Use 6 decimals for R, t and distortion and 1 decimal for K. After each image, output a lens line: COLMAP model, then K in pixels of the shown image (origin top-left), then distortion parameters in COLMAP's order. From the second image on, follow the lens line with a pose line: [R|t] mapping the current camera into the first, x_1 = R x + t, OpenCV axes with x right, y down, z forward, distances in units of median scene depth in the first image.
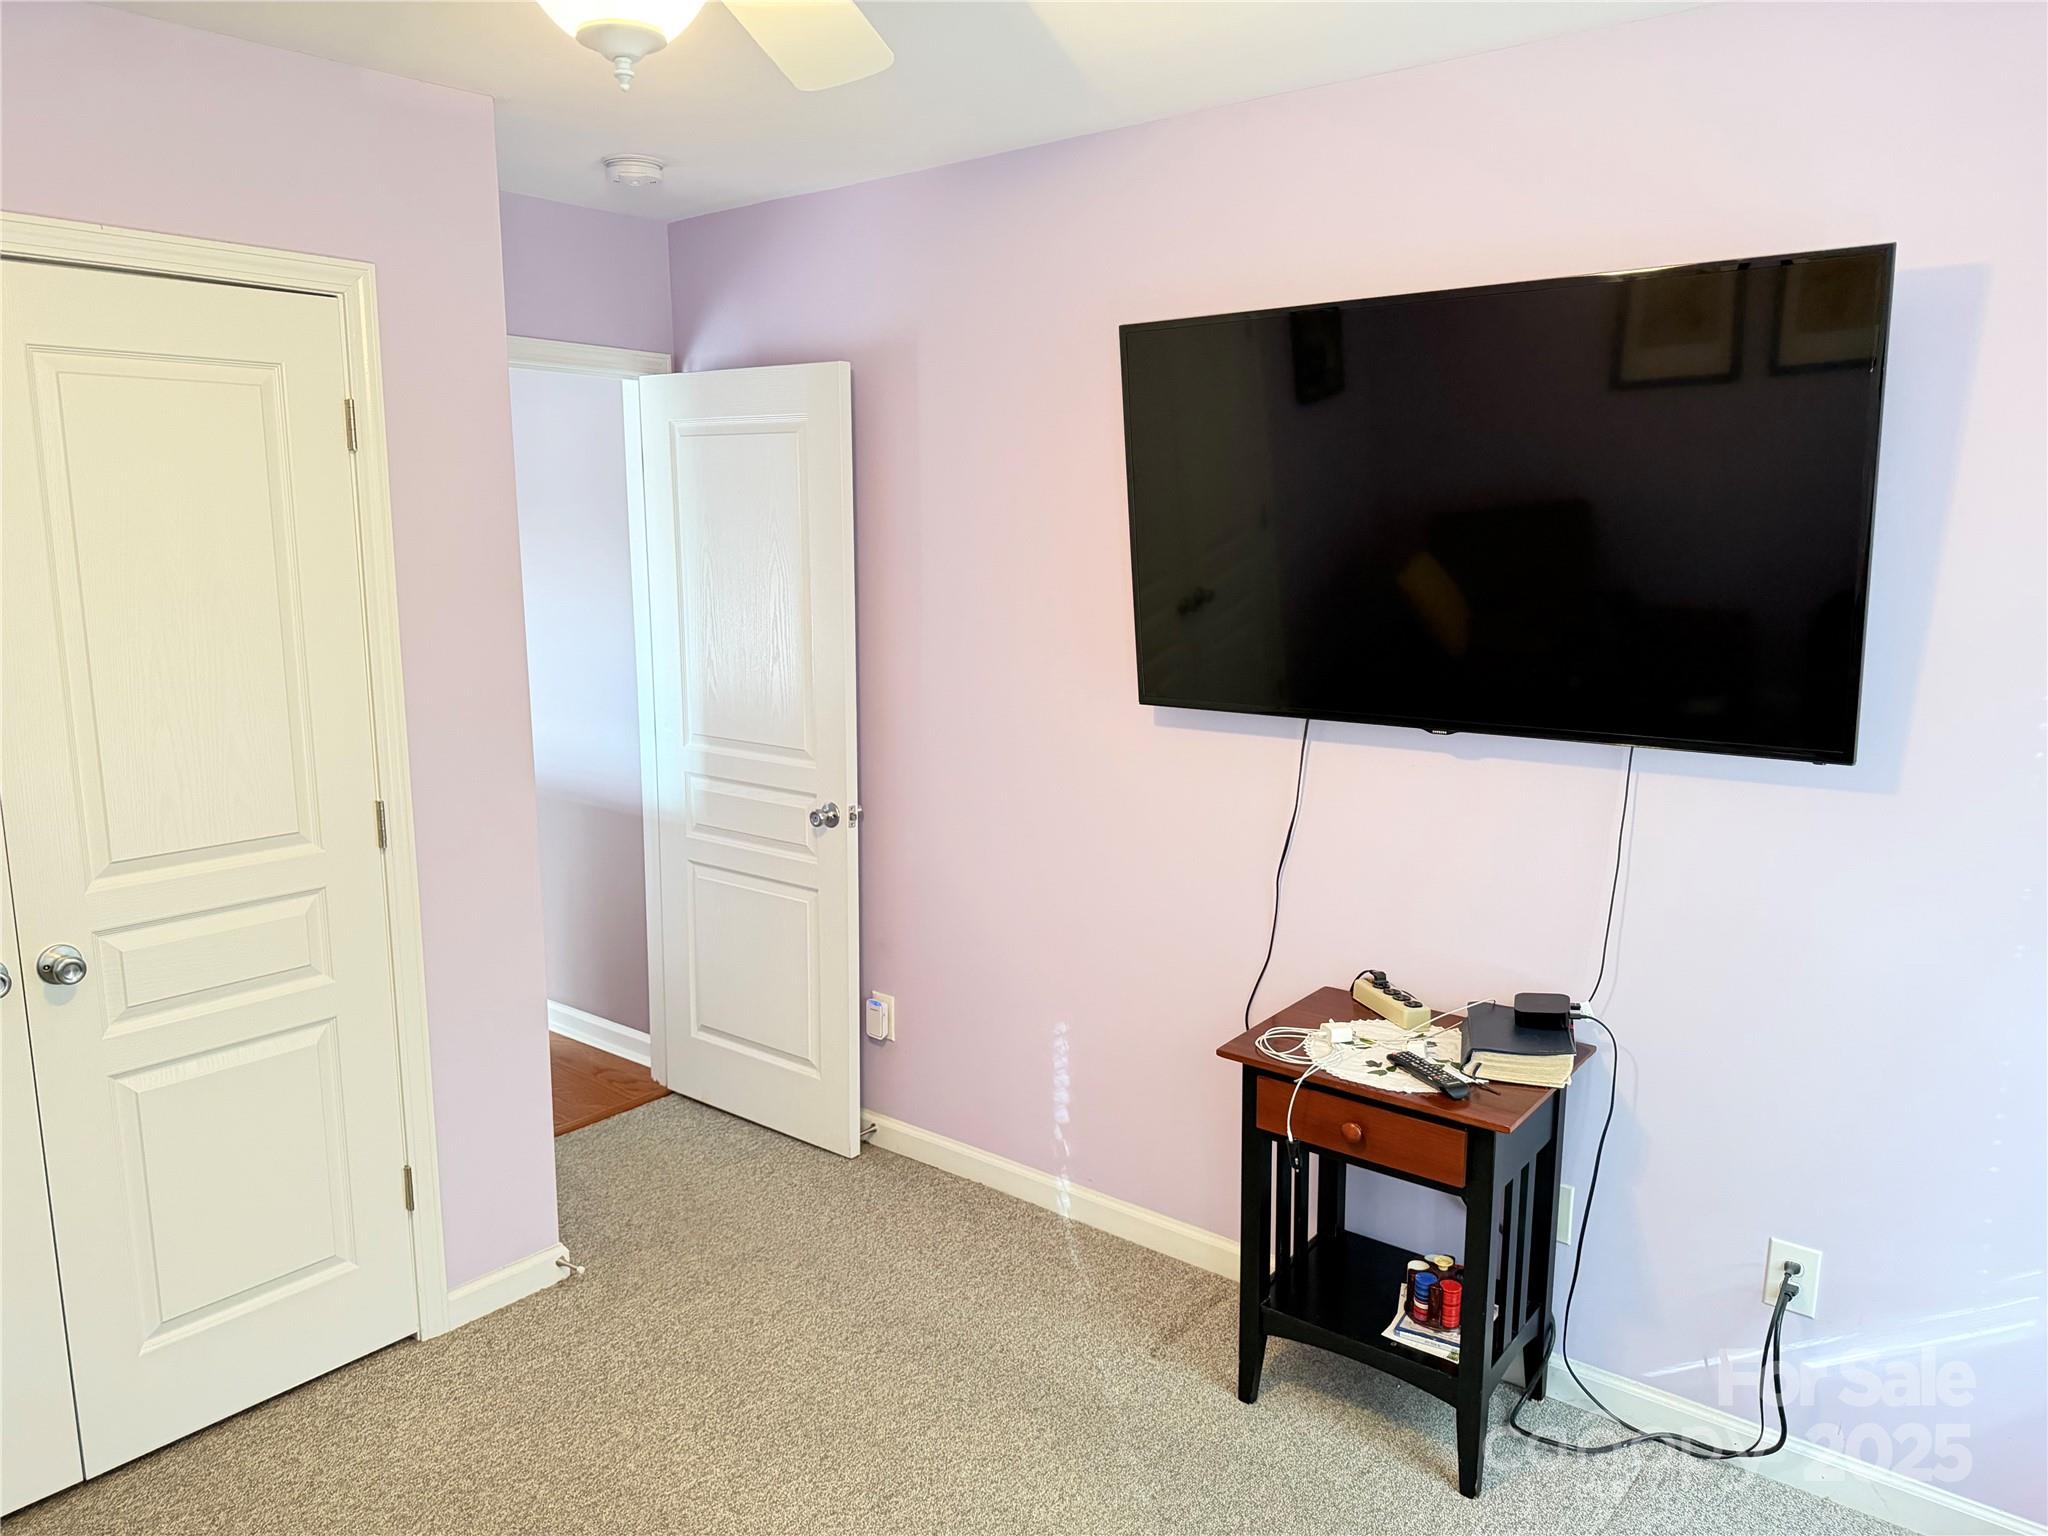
lens RADIAL K [[1418.5, 0, 1033.4], [0, 1418.5, 764.5], [0, 0, 1]] dist [0.076263, -0.098062]
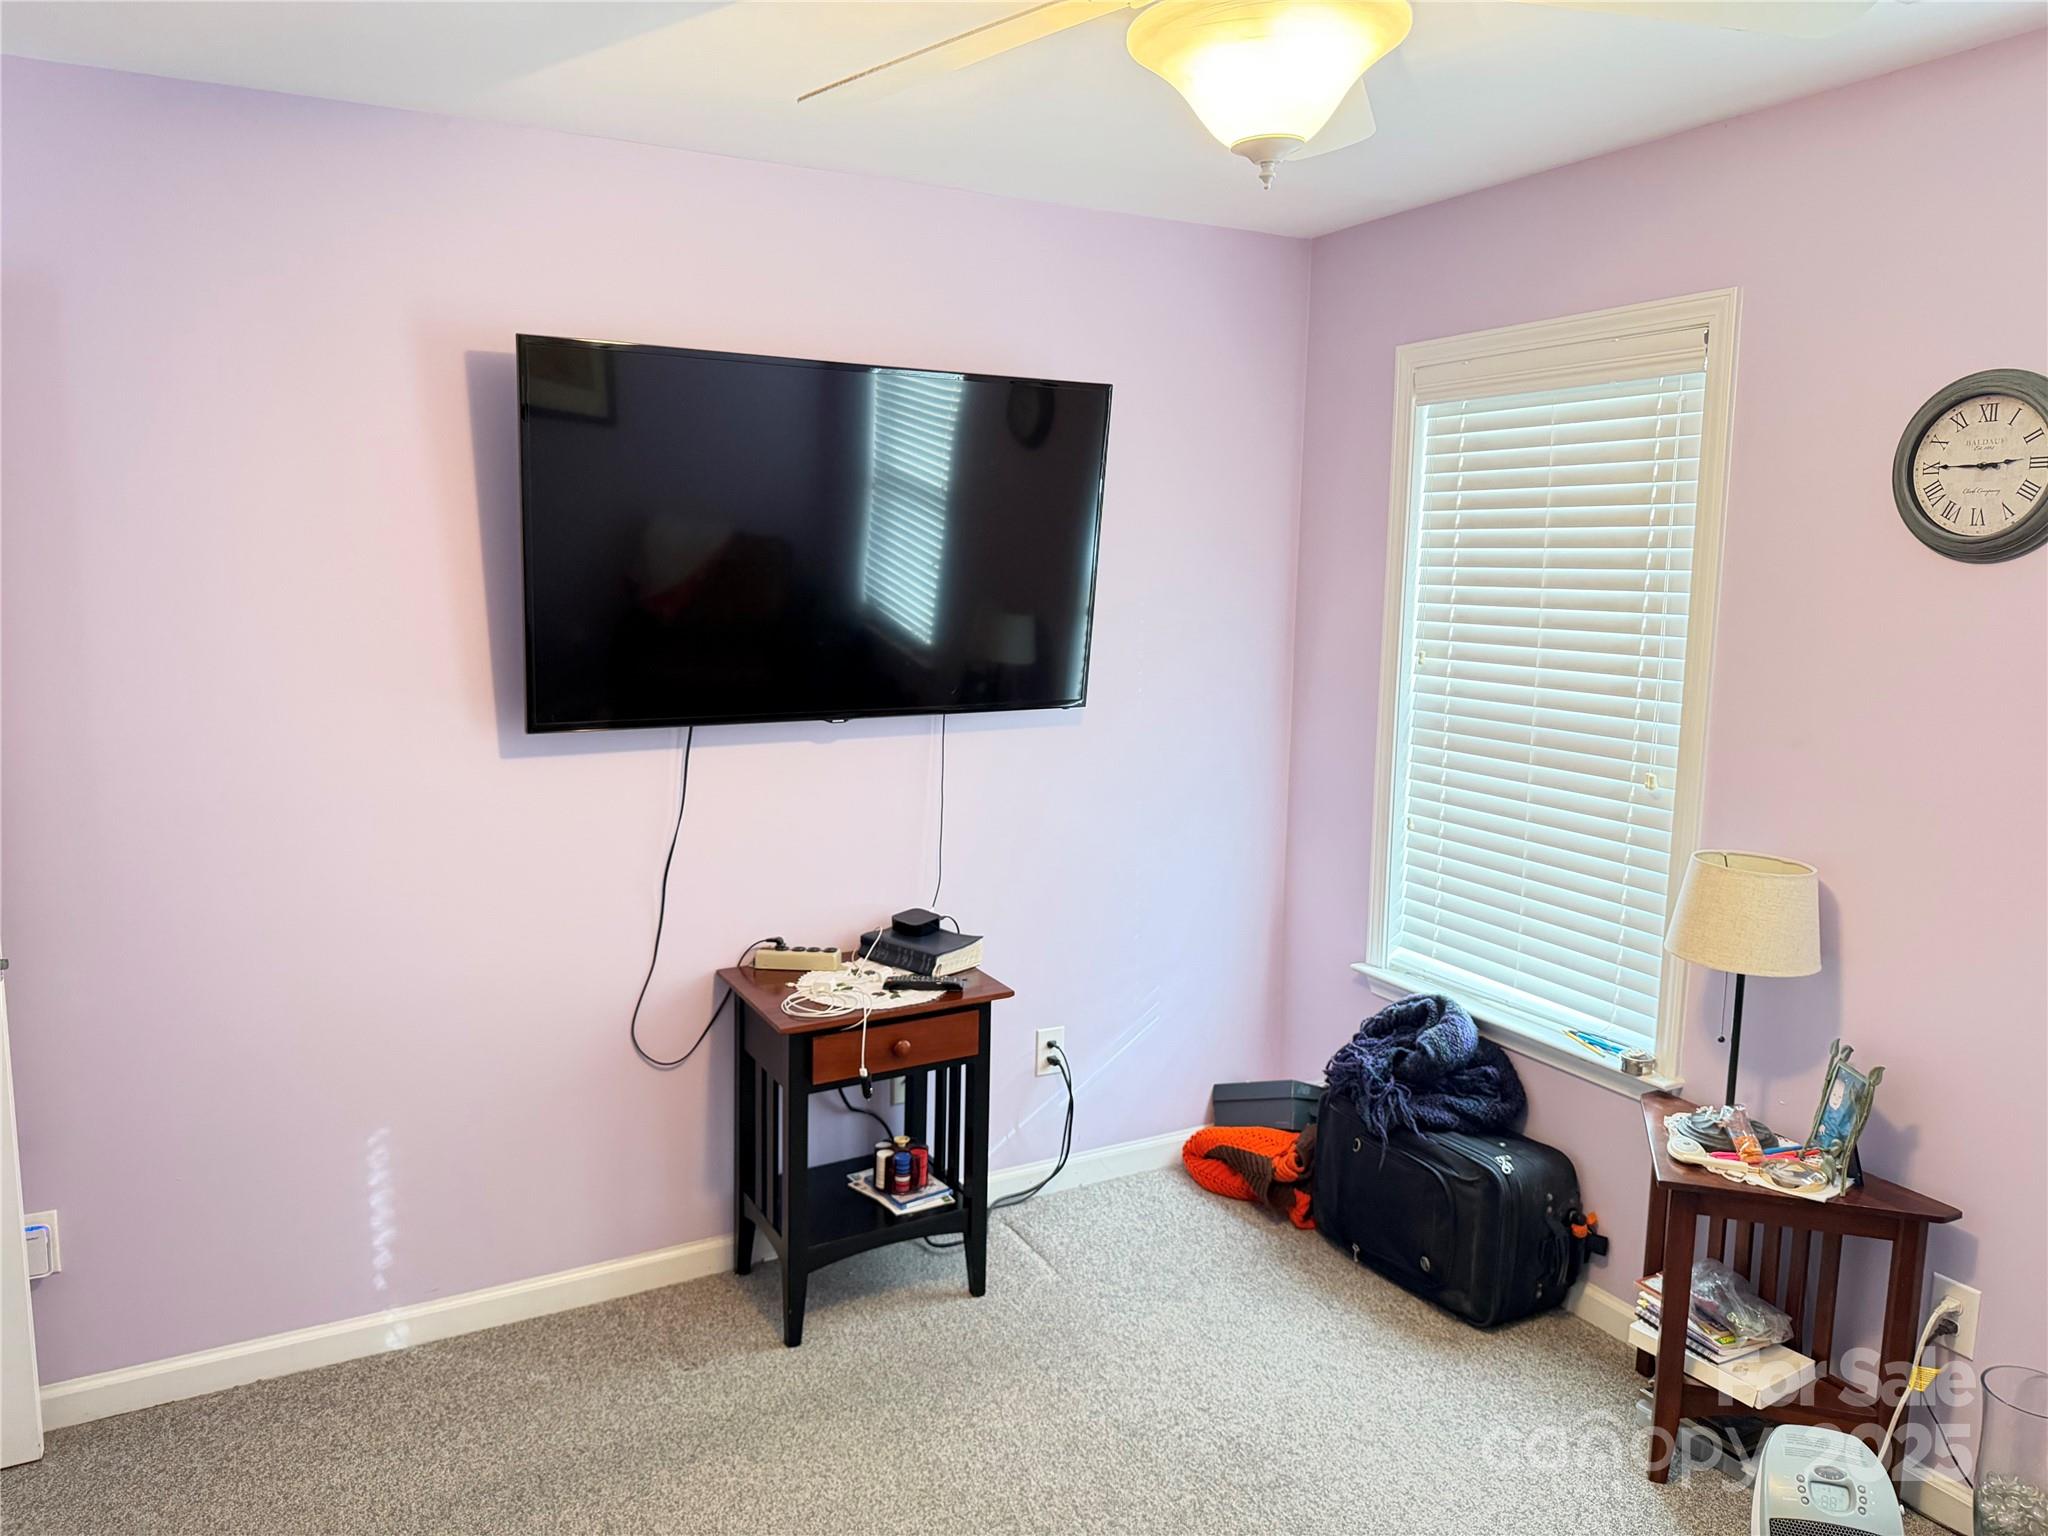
lens RADIAL K [[1418.5, 0, 1035.6], [0, 1418.5, 763.2], [0, 0, 1]] dist [0.076263, -0.098062]
pose [[0.409653, -0.138962, 0.901595, -0.692437], [0.149346, 0.985211, 0.083992, -0.059063], [-0.899933, 0.100242, 0.424348, 0.316228]]
